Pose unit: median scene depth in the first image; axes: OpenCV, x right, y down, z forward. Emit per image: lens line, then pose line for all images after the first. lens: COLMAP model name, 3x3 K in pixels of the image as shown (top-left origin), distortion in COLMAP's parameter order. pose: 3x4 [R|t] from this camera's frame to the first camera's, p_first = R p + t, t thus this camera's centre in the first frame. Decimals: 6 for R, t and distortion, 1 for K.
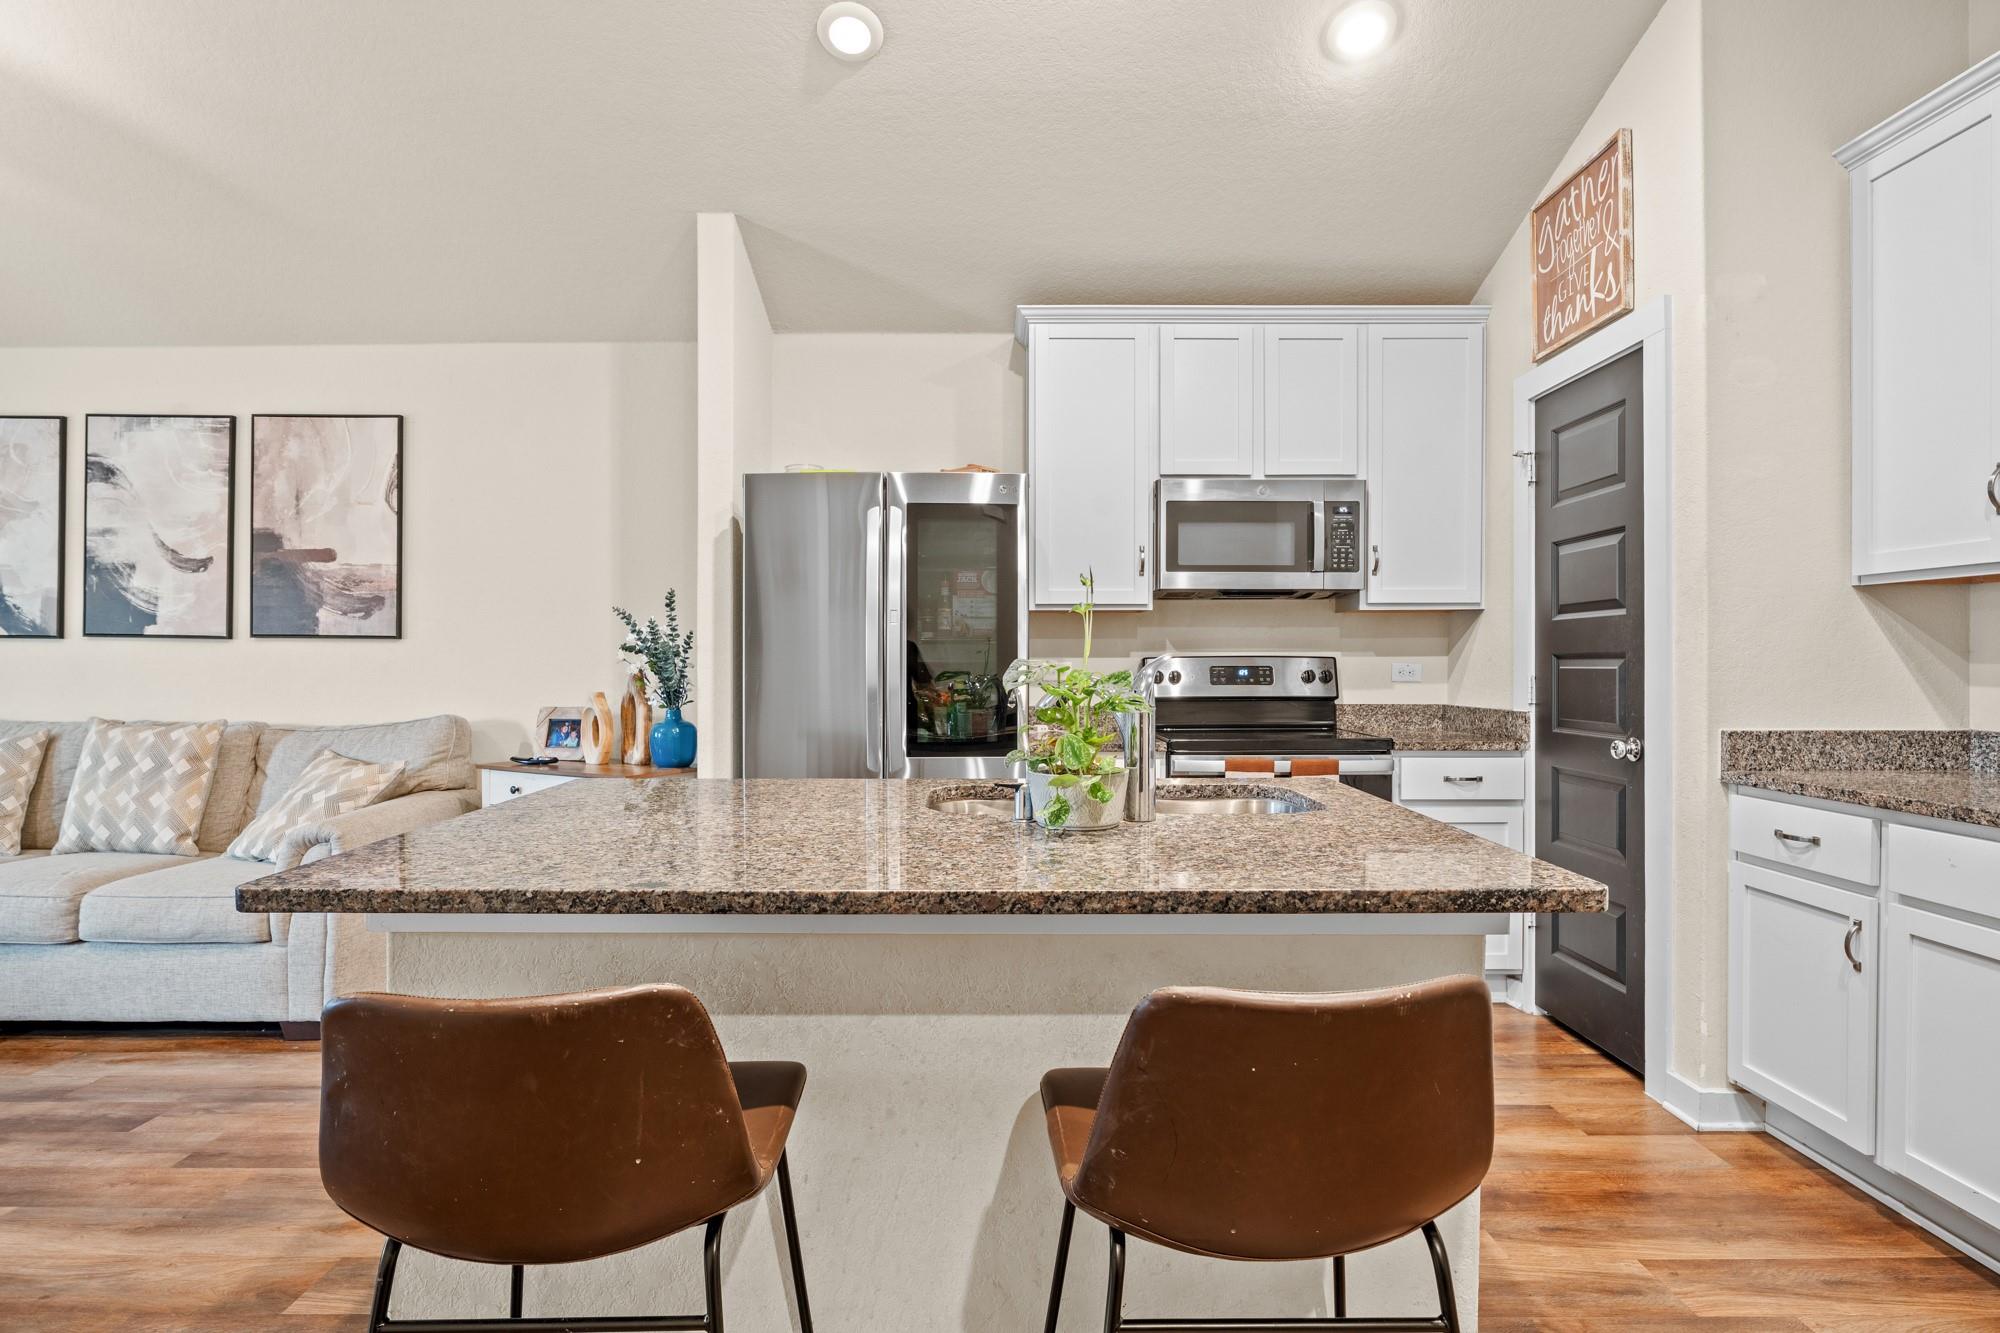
lens RADIAL K [[1017.7, 0, 994.3], [0, 1017.7, 670.7], [0, 0, 1]] dist [-0.007035, -0.003821]
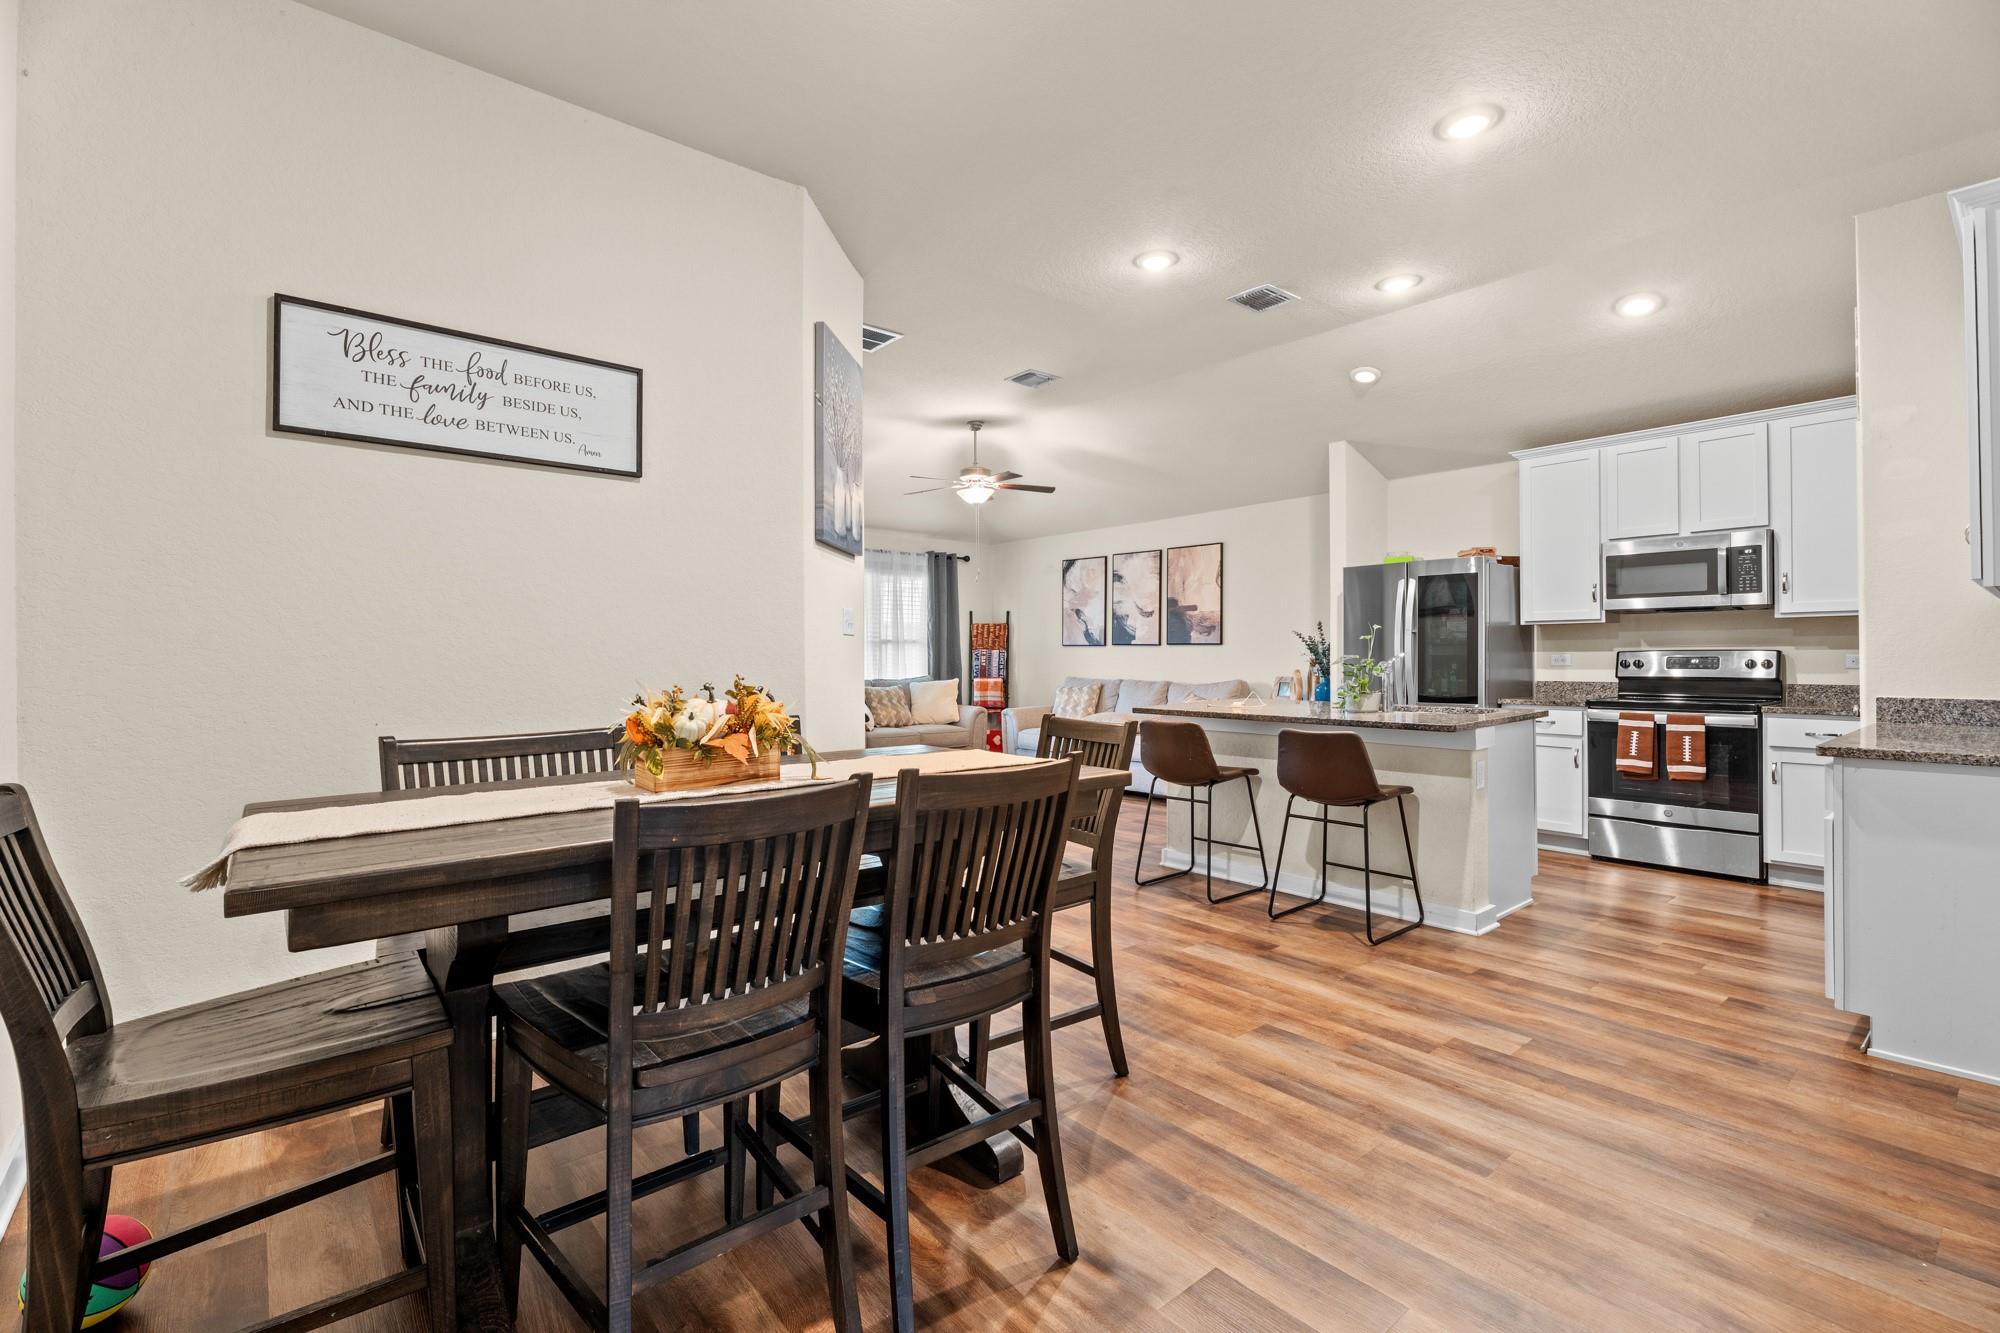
lens RADIAL K [[896.8, 0, 985.1], [0, 896.8, 654.5], [0, 0, 1]] dist [0.002517, 0.001694]
pose [[0.635067, -0.002632, -0.772452, 0.640973], [-0.003039, 0.999978, -0.005906, 0.003289], [0.772451, 0.006098, 0.635045, -0.682643]]
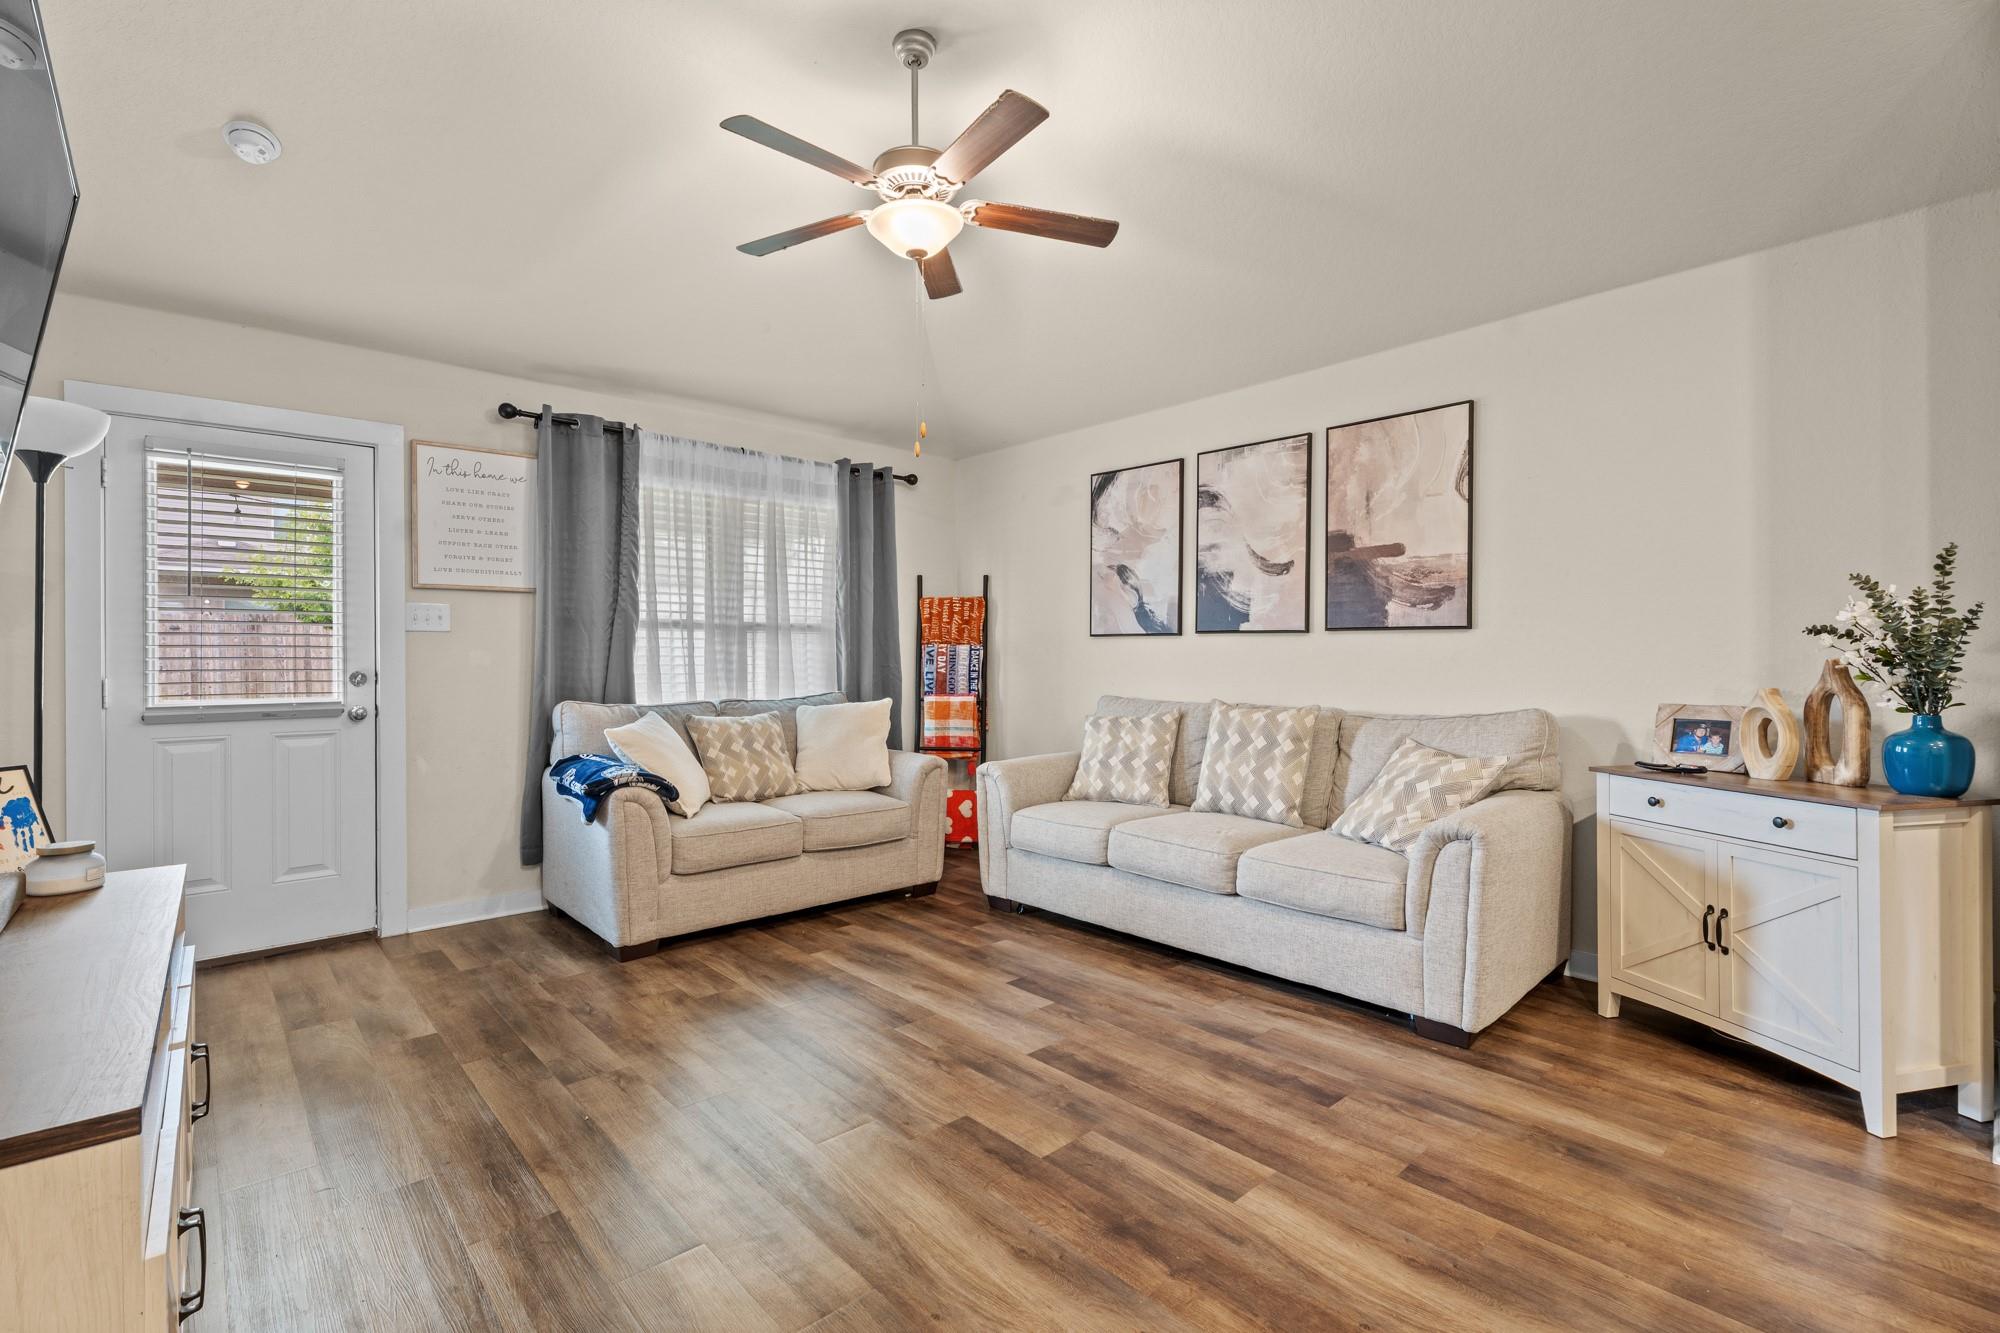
lens RADIAL K [[896.8, 0, 992.8], [0, 896.8, 655.0], [0, 0, 1]] dist [0.002517, 0.001694]
pose [[0.668418, -0.004746, -0.743771, -0.274938], [-0.004424, 0.999937, -0.010356, 0.005484], [0.743773, 0.010213, 0.668354, 0.088342]]
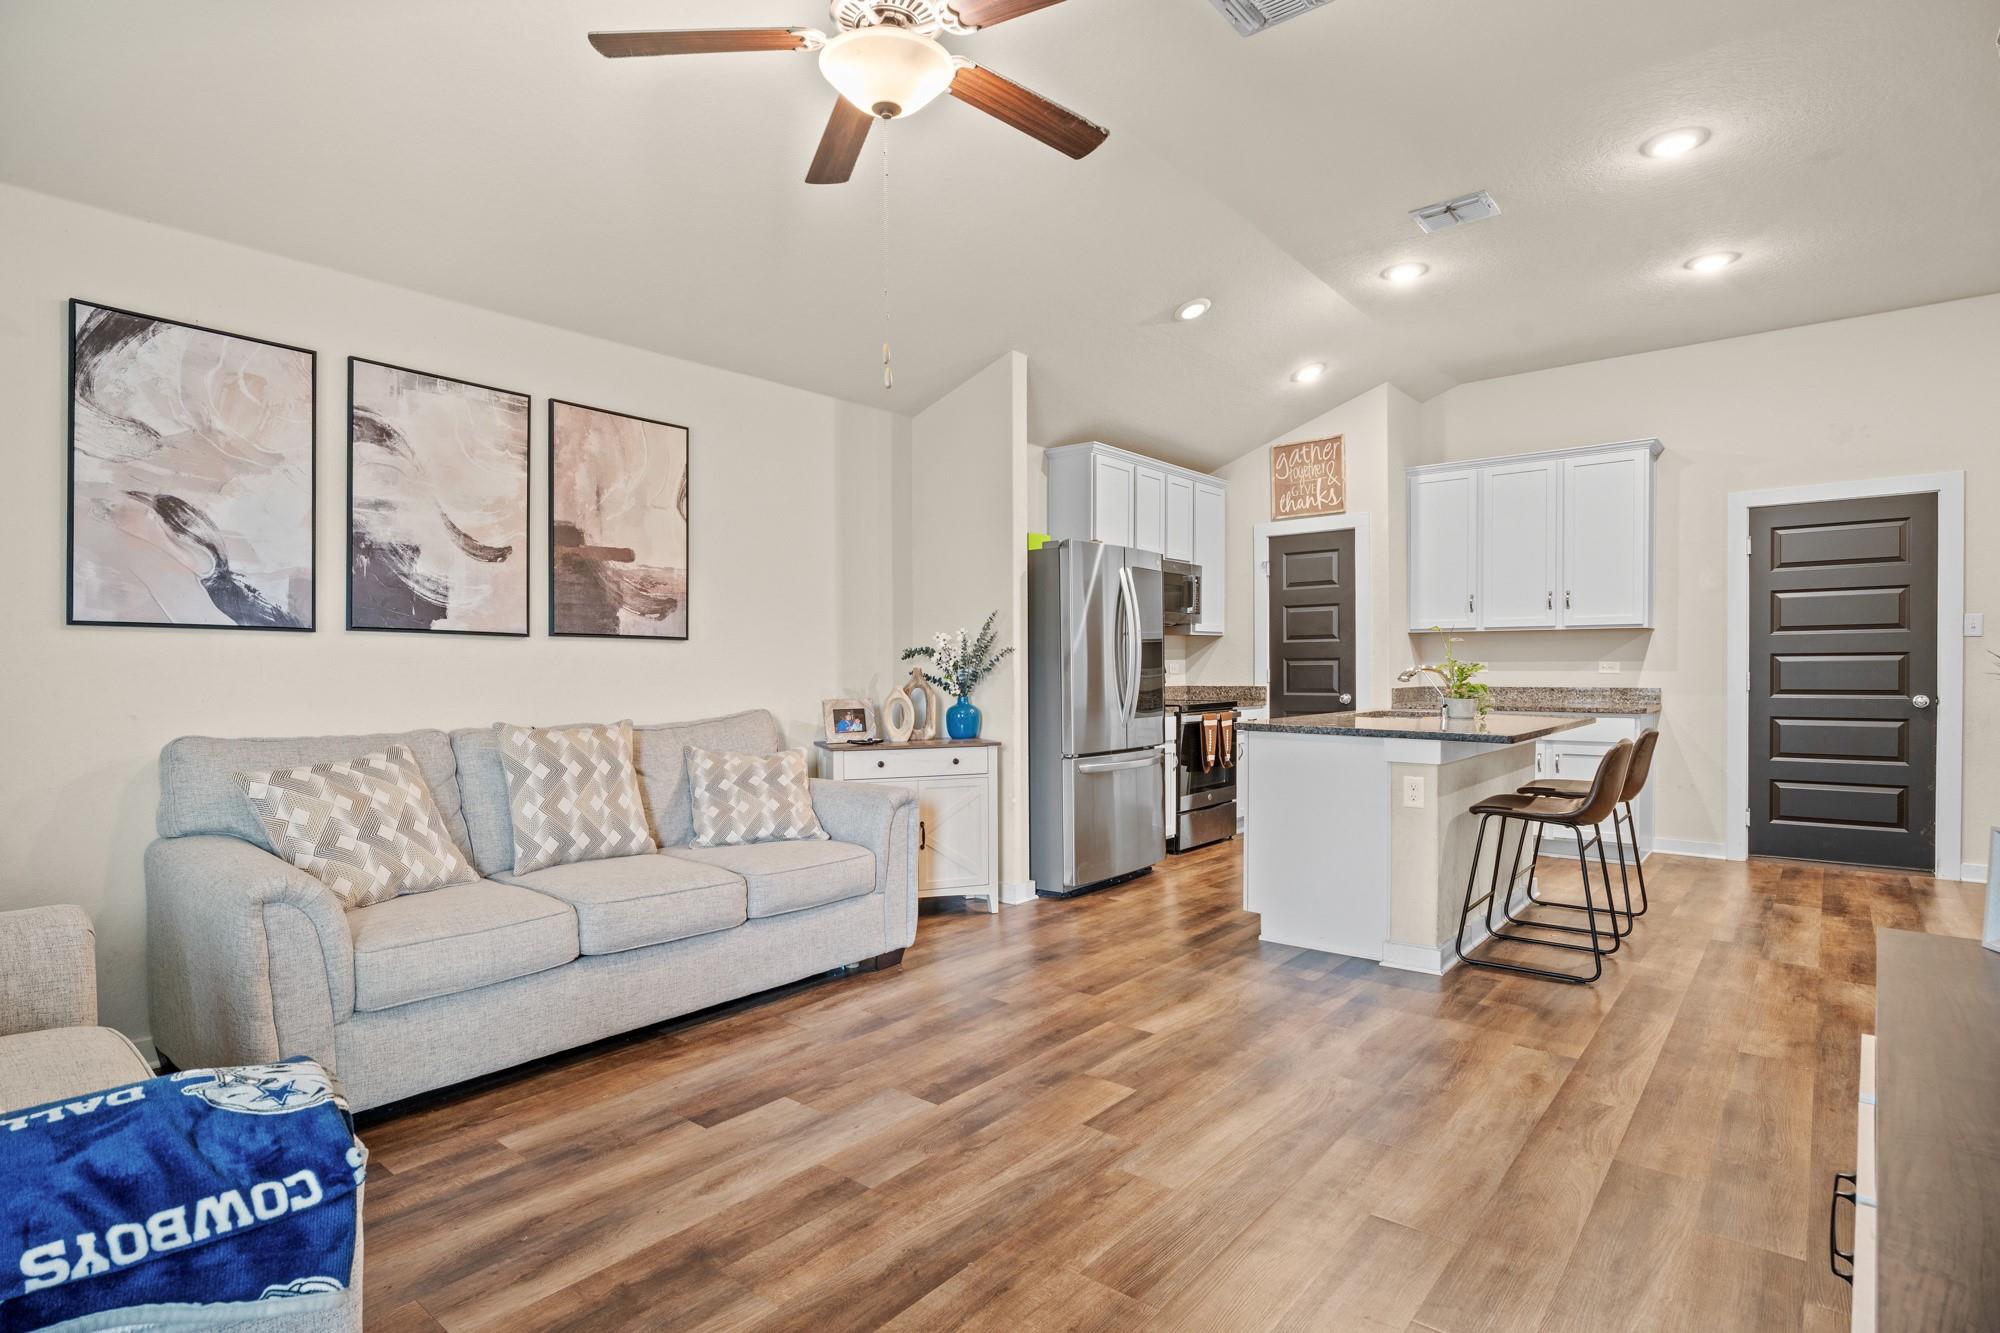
lens RADIAL K [[1017.7, 0, 985.0], [0, 1017.7, 679.1], [0, 0, 1]] dist [-0.007035, -0.003821]
pose [[0.644968, -0.011093, 0.764129, -1.307017], [0.009447, 0.999934, 0.006543, 0.005560], [-0.764151, 0.002999, 0.645030, 0.090943]]
